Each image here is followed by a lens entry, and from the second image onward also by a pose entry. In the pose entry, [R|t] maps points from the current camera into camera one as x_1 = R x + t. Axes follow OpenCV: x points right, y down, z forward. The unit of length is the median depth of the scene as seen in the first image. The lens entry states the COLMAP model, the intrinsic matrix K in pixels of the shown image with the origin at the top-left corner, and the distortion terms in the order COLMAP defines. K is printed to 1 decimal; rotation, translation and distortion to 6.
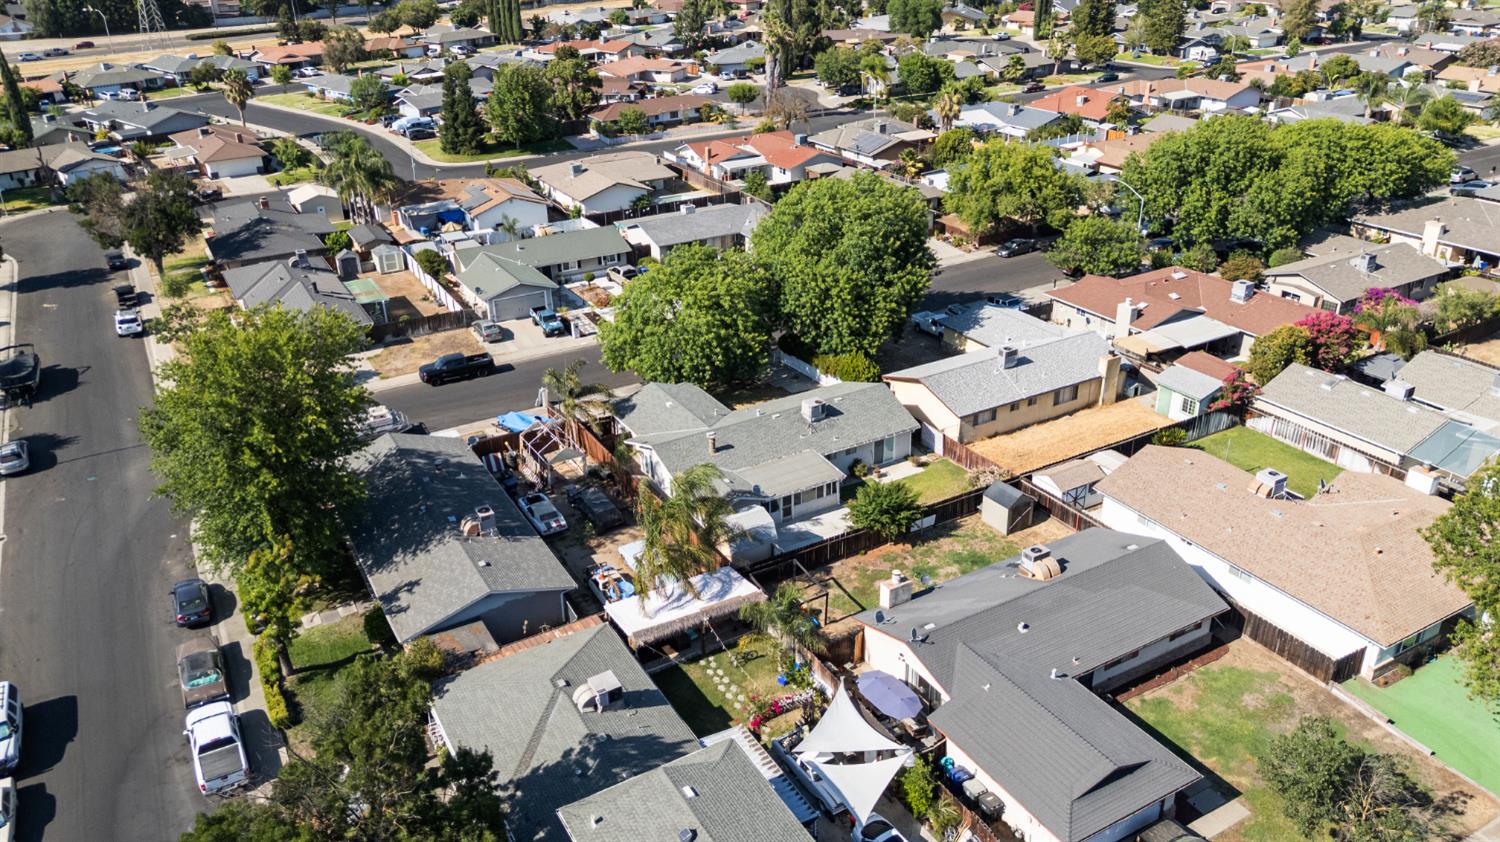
lens RADIAL K [[1109.1, 0, 750.0], [0, 1109.1, 421.0], [0, 0, 1]] dist [0.026917, -0.009827]
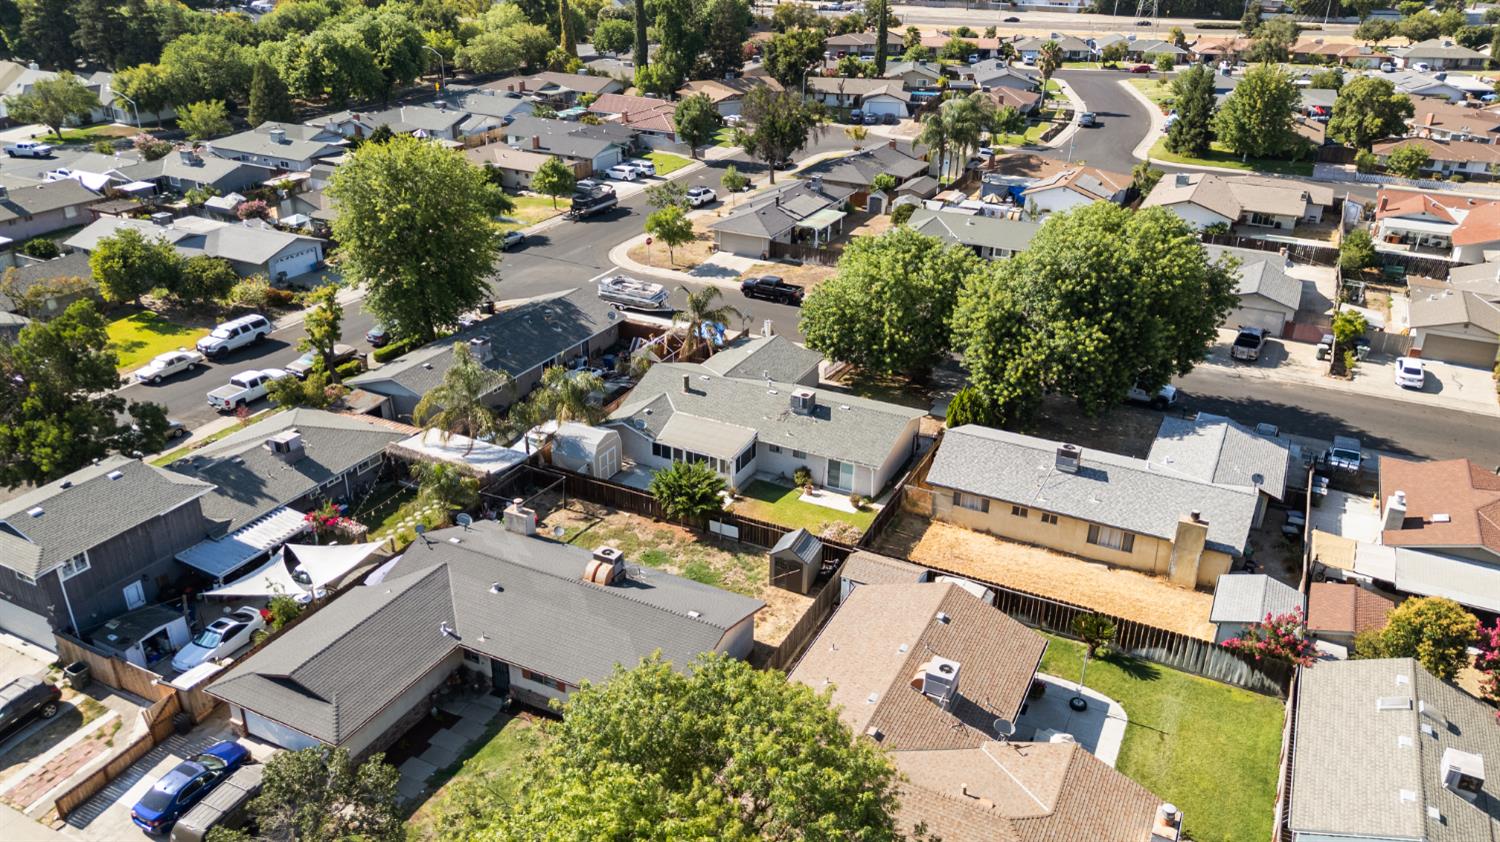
lens RADIAL K [[1109.1, 0, 750.0], [0, 1109.1, 421.0], [0, 0, 1]] dist [0.026917, -0.009827]
pose [[0.530945, 0.375899, -0.759472, 0.698210], [-0.380264, 0.906616, 0.182886, -0.139029], [0.757296, 0.191697, 0.624304, 0.356422]]
